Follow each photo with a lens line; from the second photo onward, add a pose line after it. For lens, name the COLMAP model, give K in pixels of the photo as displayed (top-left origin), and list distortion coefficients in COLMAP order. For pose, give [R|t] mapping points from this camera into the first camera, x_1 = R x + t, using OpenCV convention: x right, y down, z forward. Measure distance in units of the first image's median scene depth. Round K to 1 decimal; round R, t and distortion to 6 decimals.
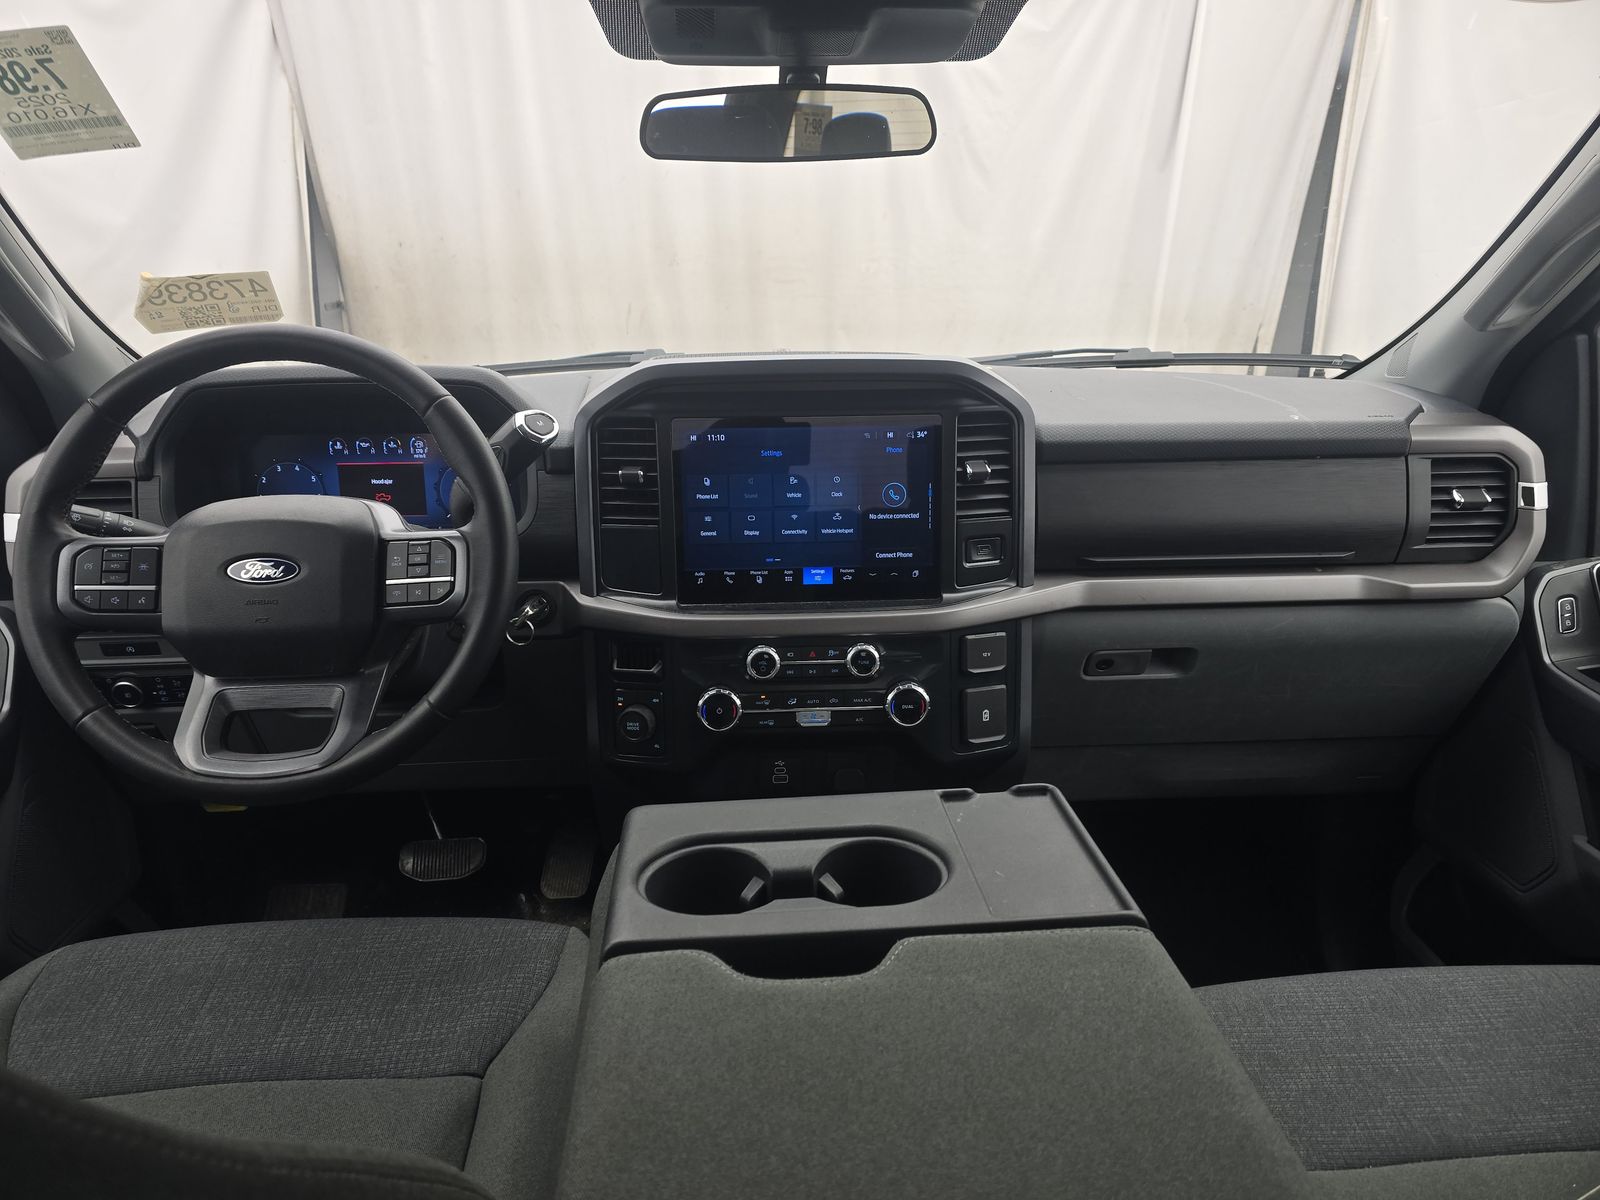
lens RADIAL K [[1091.4, 0, 800.0], [0, 1091.4, 600.0], [0, 0, 1]] dist [0.055928, -0.051732]
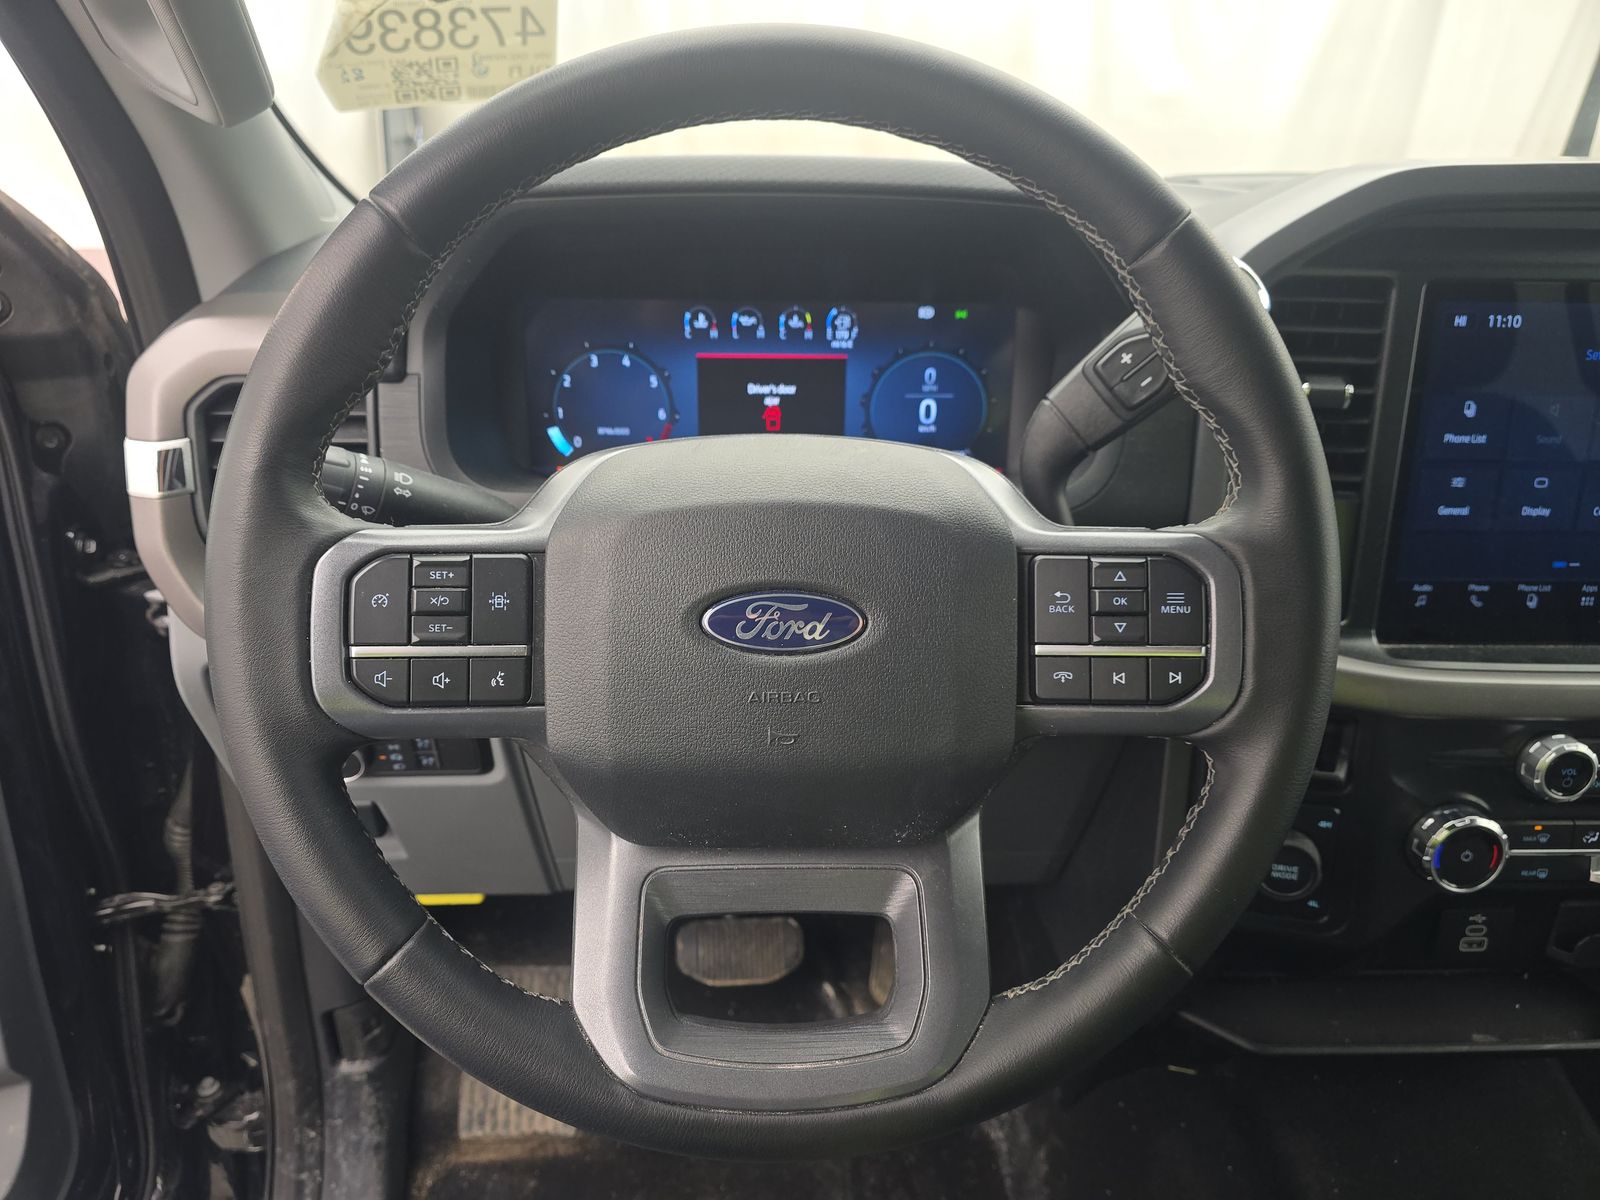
lens RADIAL K [[1124.1, 0, 800.0], [0, 1124.1, 600.0], [0, 0, 1]] dist [0.056887, -0.052624]
pose [[0.999270, 0.032049, -0.020786, -0.385683], [-0.029833, 0.994607, 0.099331, -0.064582], [0.023857, -0.098638, 0.994837, 0.465387]]
